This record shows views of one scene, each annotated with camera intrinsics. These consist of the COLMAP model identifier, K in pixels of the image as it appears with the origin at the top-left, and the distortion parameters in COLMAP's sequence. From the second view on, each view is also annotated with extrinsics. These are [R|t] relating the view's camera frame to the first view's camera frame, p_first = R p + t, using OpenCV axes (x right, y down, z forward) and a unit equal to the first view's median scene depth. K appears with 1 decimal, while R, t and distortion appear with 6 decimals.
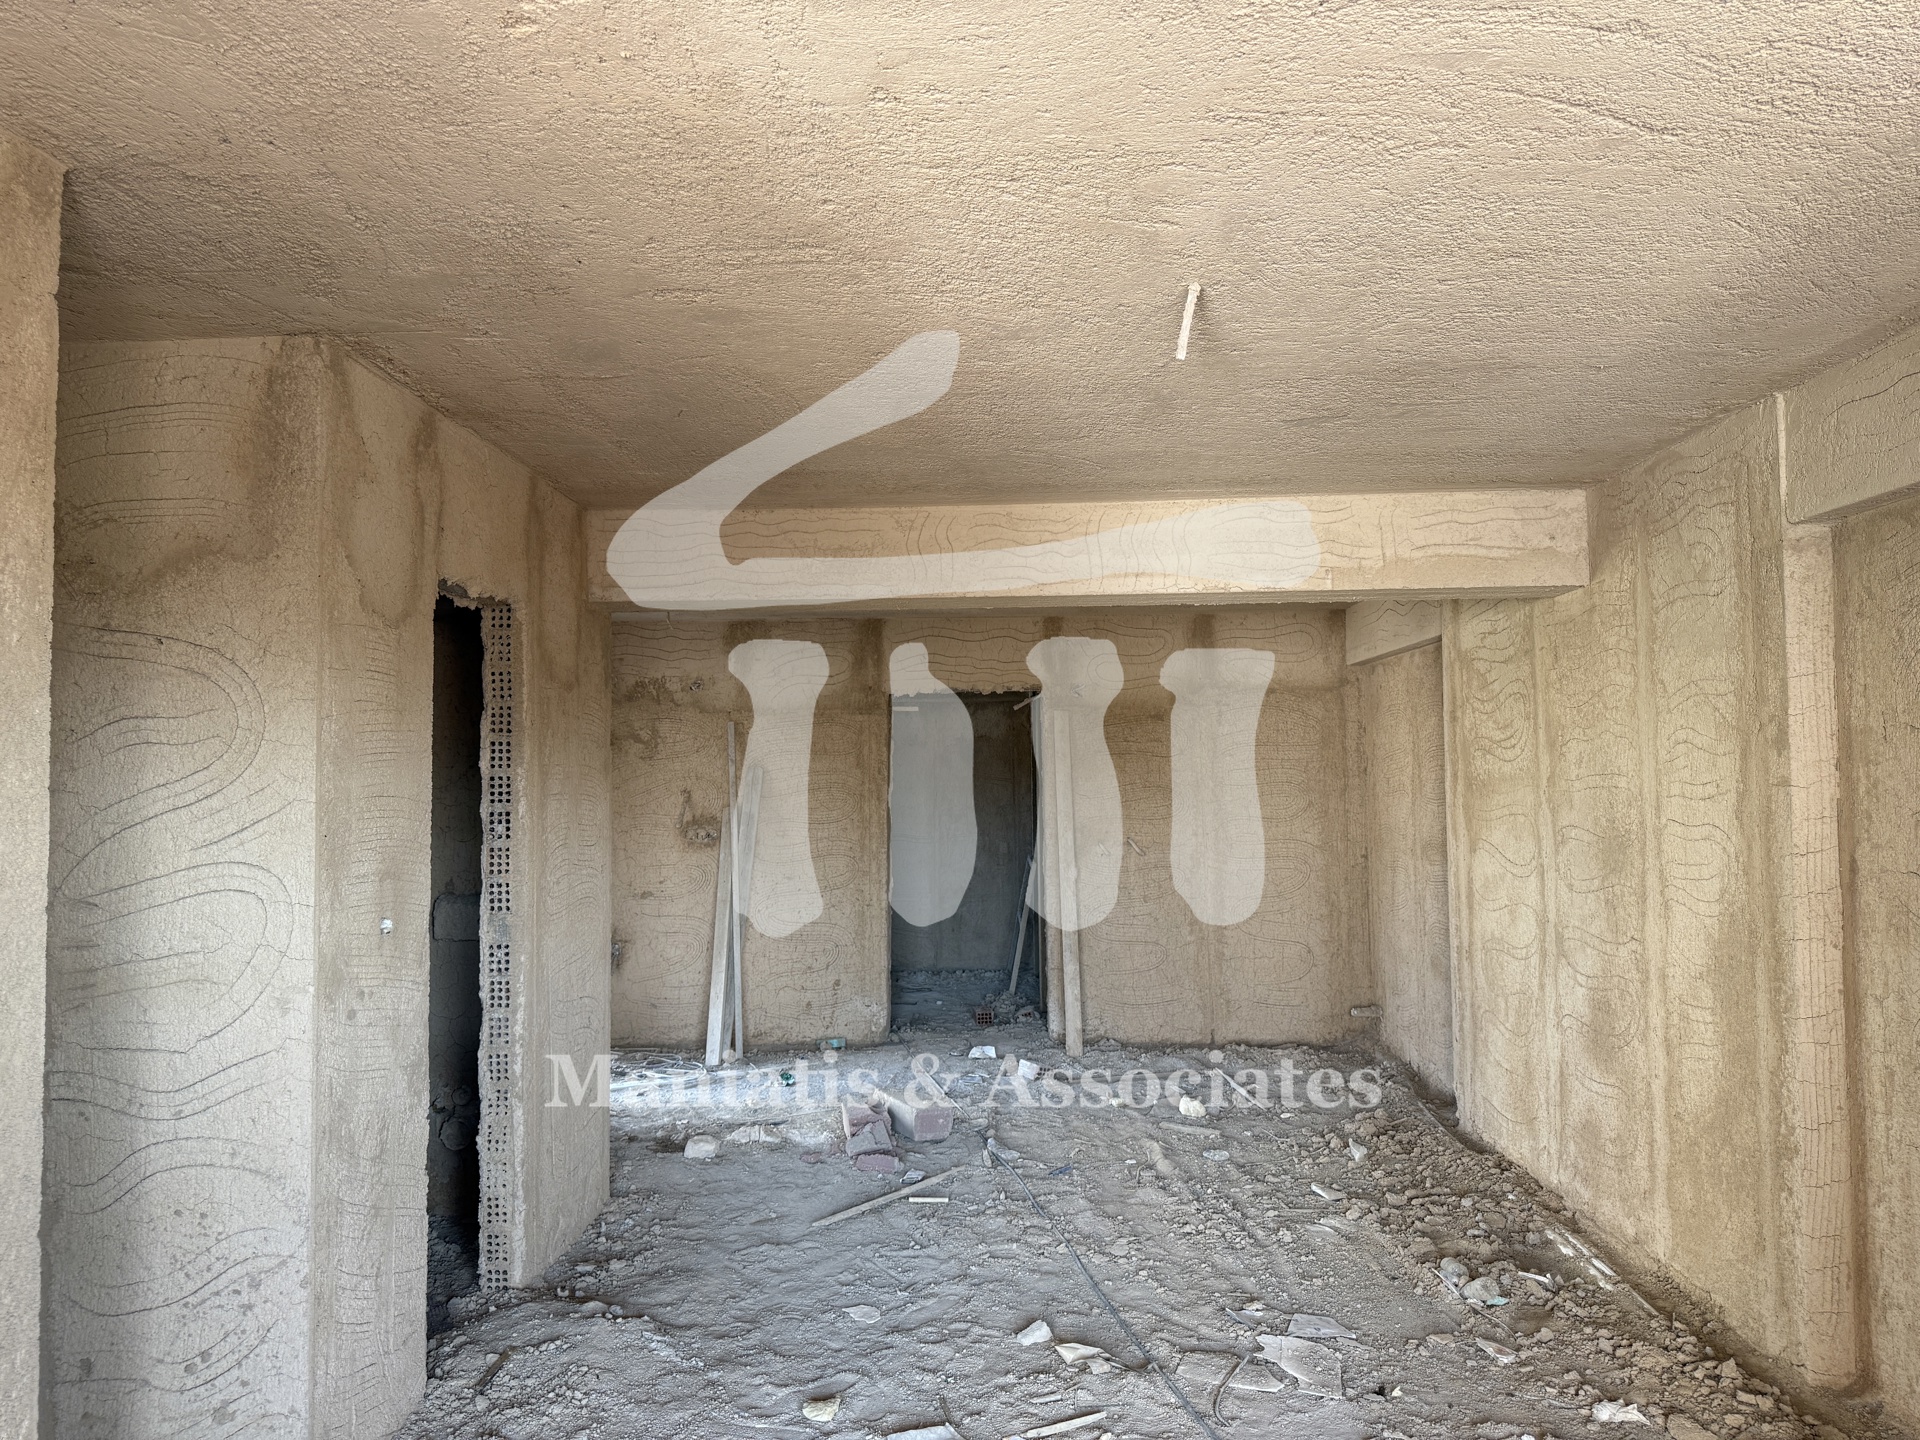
lens RADIAL K [[1352.9, 0, 964.2], [0, 1352.9, 725.7], [0, 0, 1]] dist [0.038556, -0.043614]
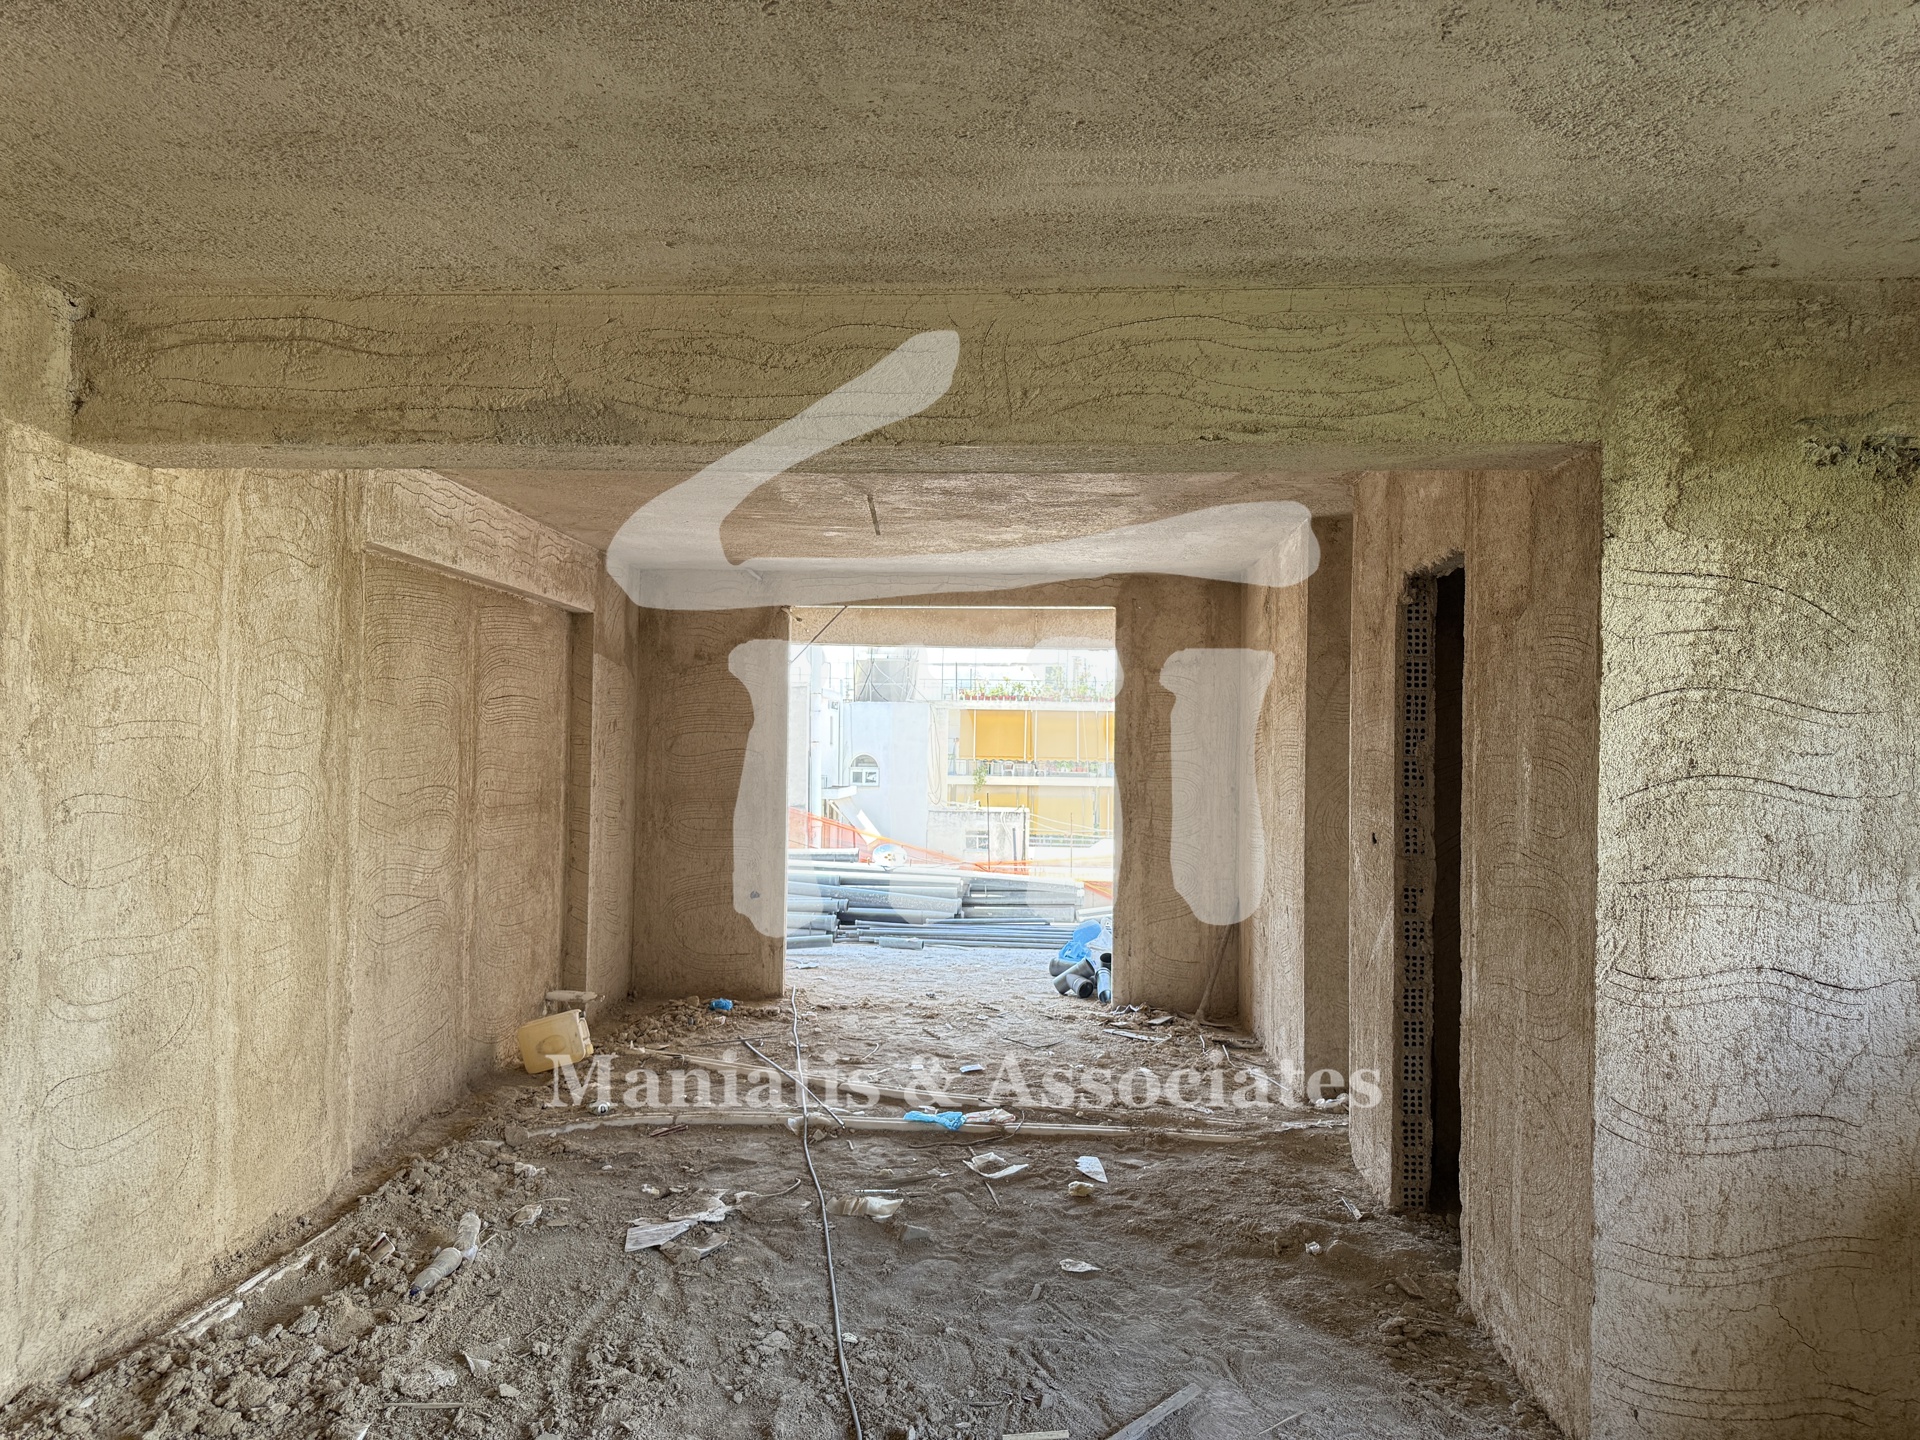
lens RADIAL K [[1352.9, 0, 943.7], [0, 1352.9, 722.6], [0, 0, 1]] dist [0.038556, -0.043614]
pose [[-0.999647, -0.006328, 0.025802, 0.001342], [-0.007755, 0.998424, -0.055579, 0.089962], [-0.025410, -0.055759, -0.998121, 2.079134]]
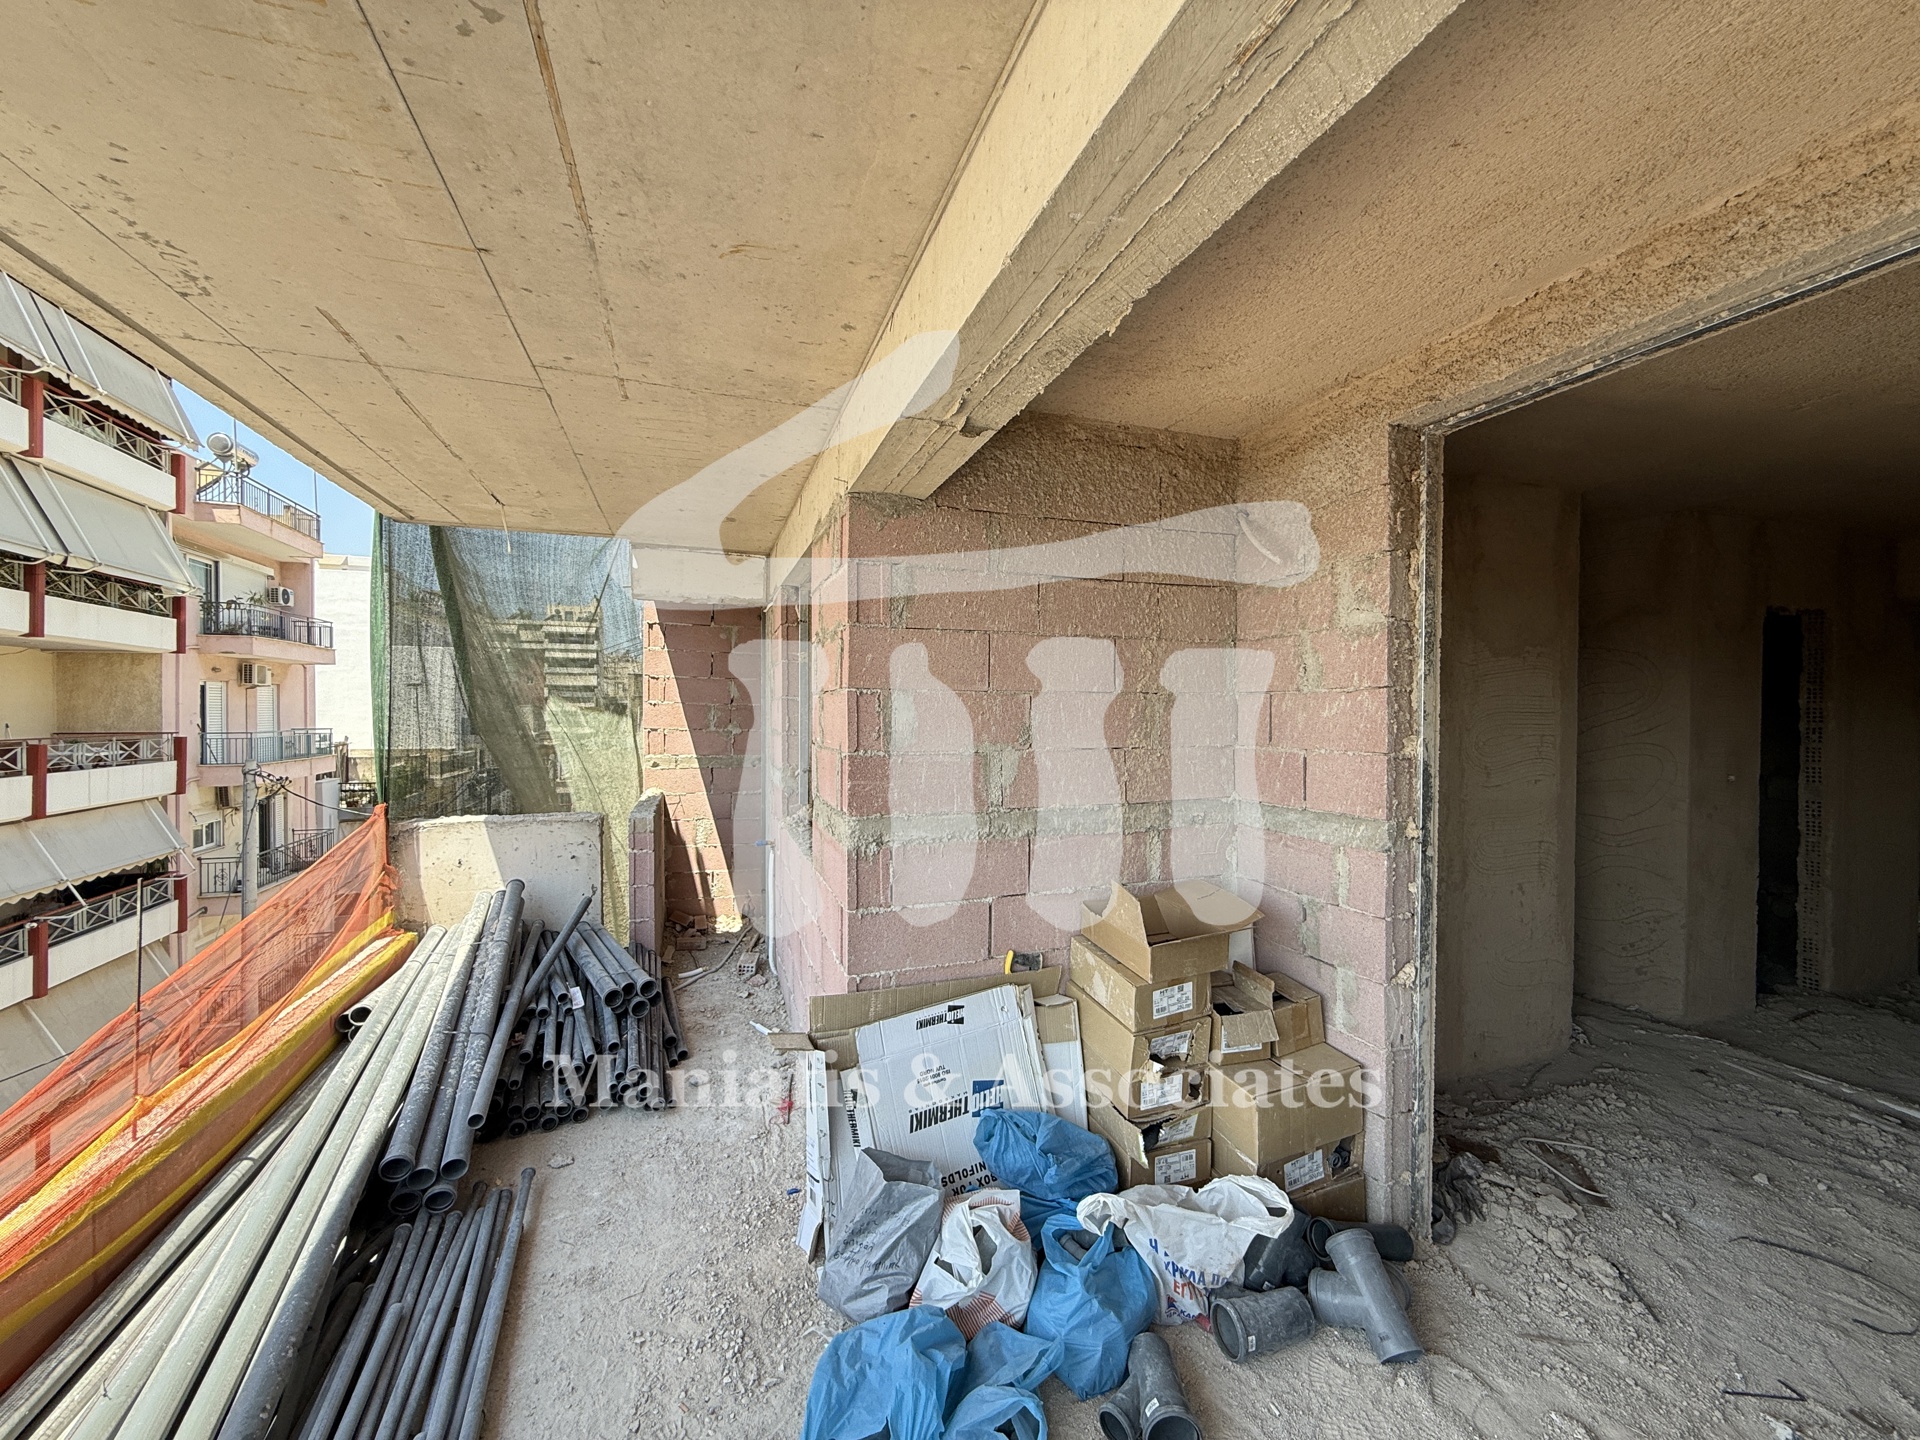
lens RADIAL K [[762.6, 0, 948.8], [0, 762.6, 721.7], [0, 0, 1]] dist [-0.000238, 0.000013]
pose [[0.361117, 0.022480, -0.932249, 0.194144], [0.029579, 0.998930, 0.035545, -0.014523], [0.932051, -0.040411, 0.360066, -0.450788]]
